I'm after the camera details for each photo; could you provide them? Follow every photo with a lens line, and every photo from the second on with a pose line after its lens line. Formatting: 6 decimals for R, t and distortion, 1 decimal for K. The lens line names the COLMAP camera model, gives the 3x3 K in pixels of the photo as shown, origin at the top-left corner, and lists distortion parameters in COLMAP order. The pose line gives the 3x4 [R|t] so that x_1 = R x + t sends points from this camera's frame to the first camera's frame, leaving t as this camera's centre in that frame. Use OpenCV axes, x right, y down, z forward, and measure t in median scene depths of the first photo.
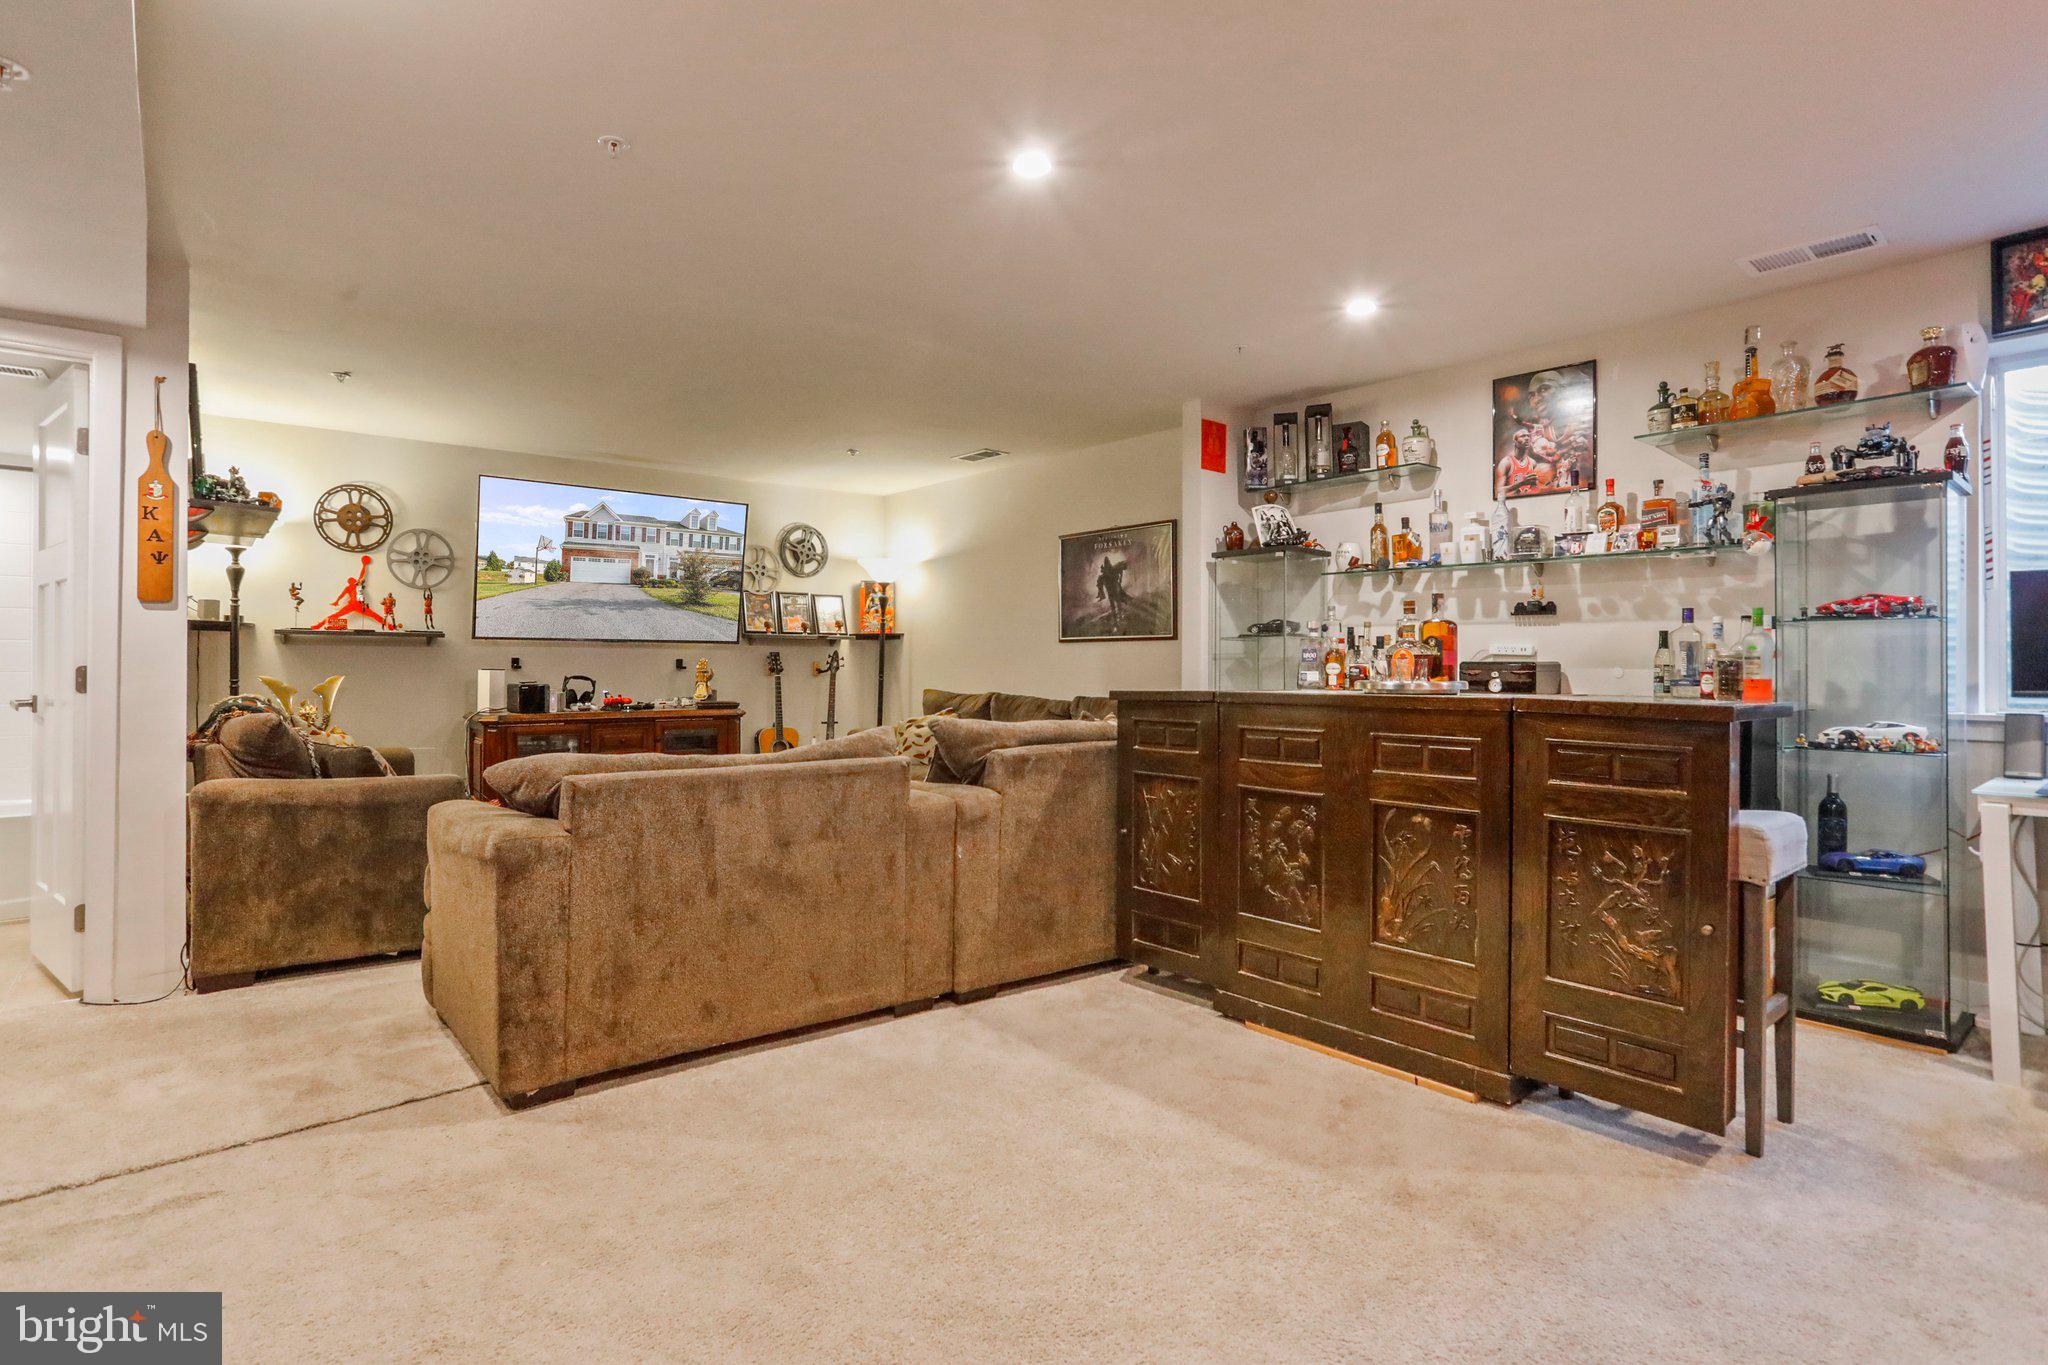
lens RADIAL K [[1009.7, 0, 1015.5], [0, 1009.7, 653.9], [0, 0, 1]] dist [0.037395, 0.001023]
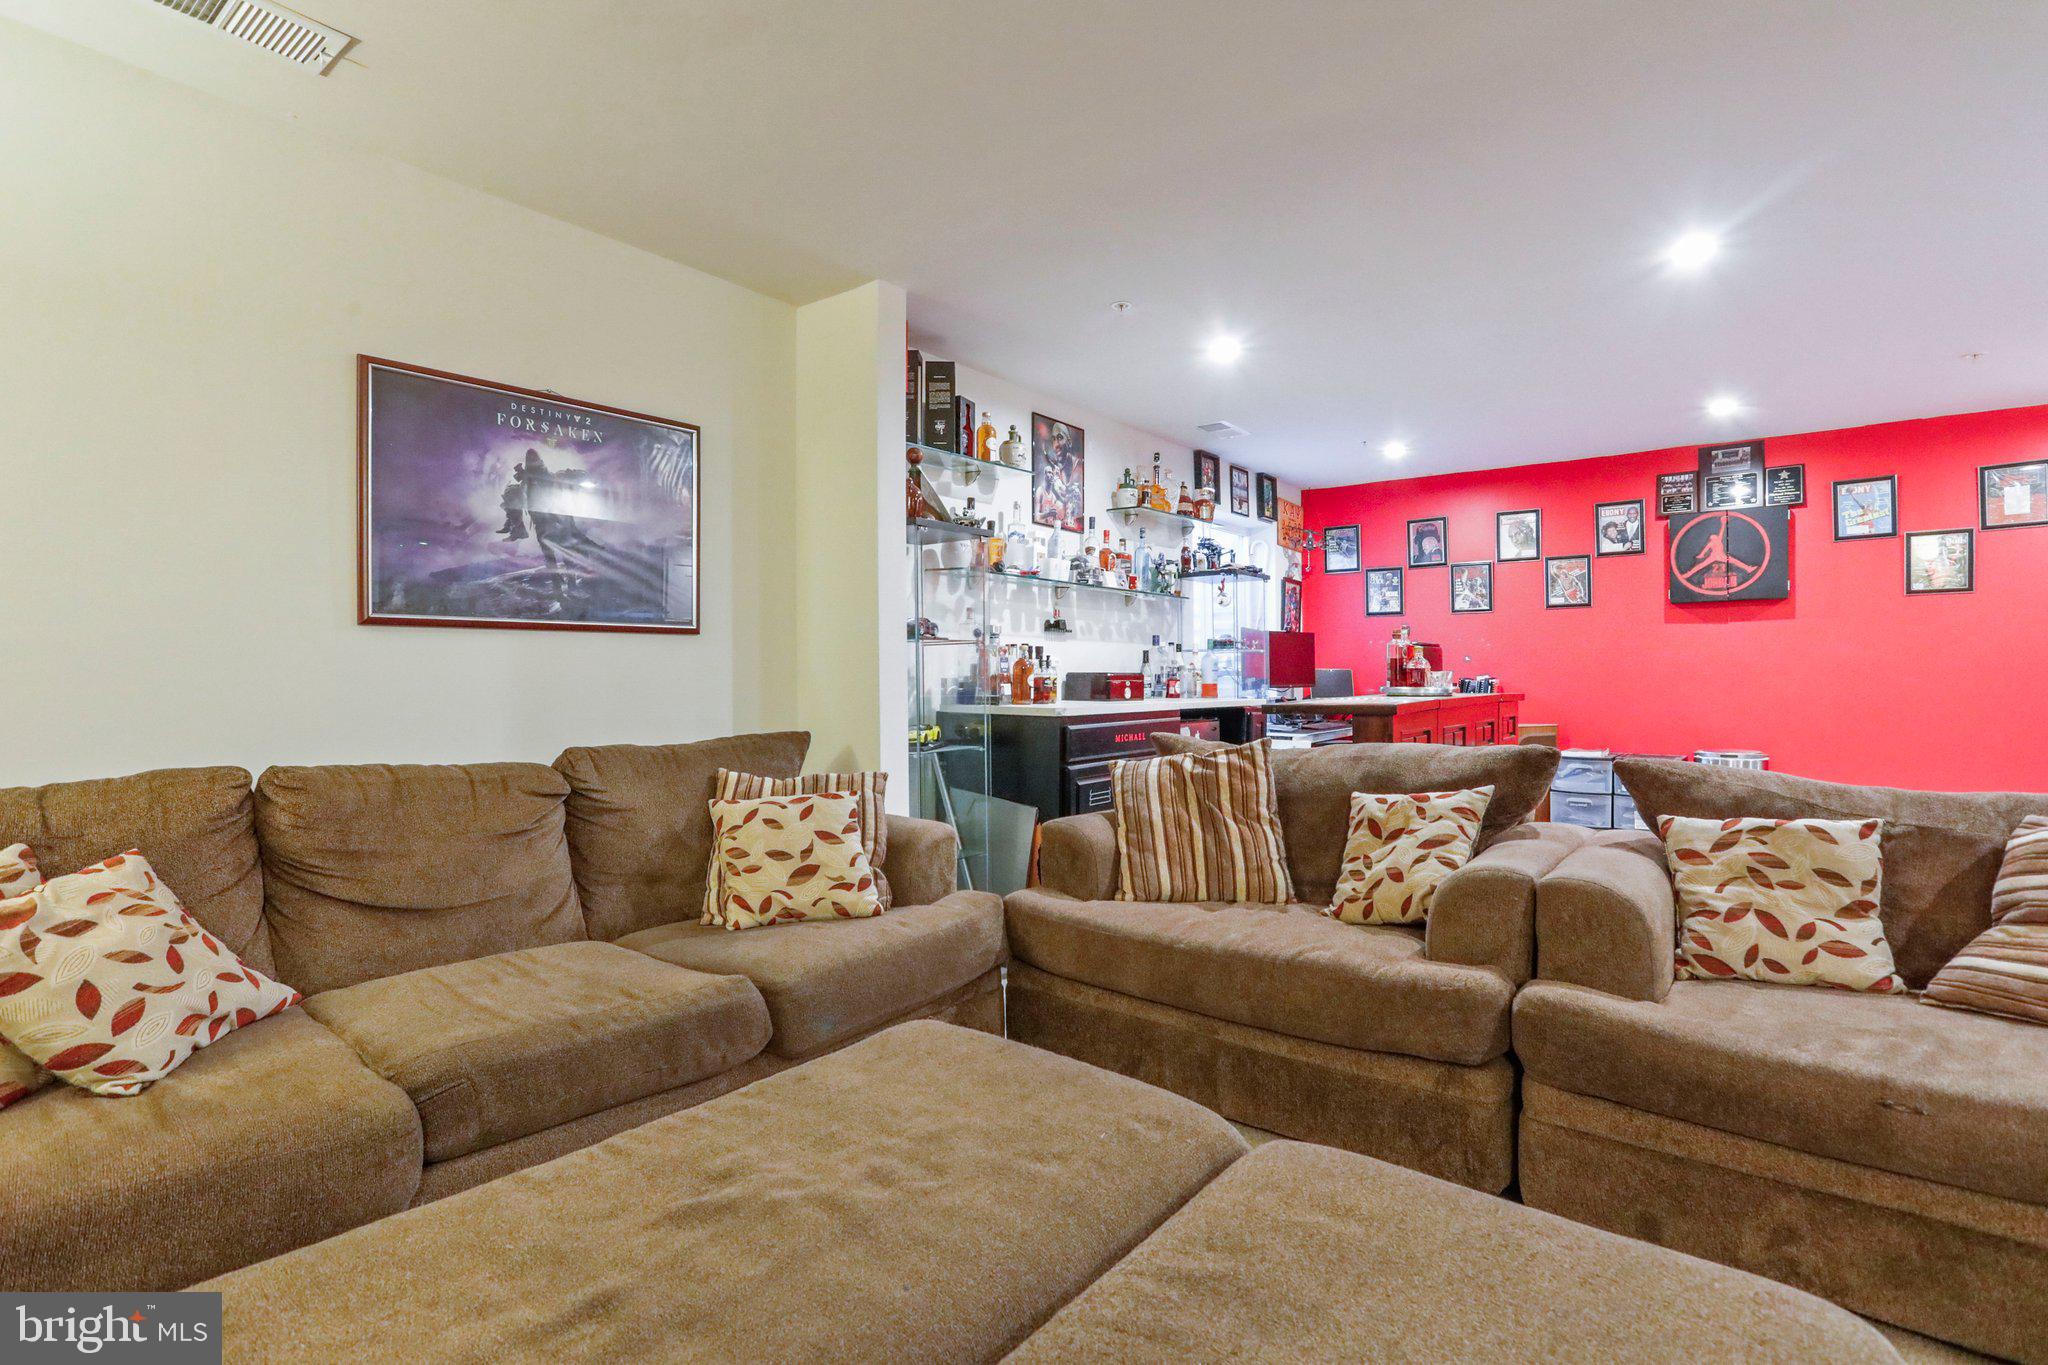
lens RADIAL K [[989.9, 0, 1023.8], [0, 989.9, 683.1], [0, 0, 1]] dist [-0.041549, 0.013884]
pose [[-0.197521, -0.015037, 0.980183, -0.386158], [-0.009404, 0.999865, 0.013444, 0.003346], [-0.980254, -0.006562, -0.197636, 0.841289]]
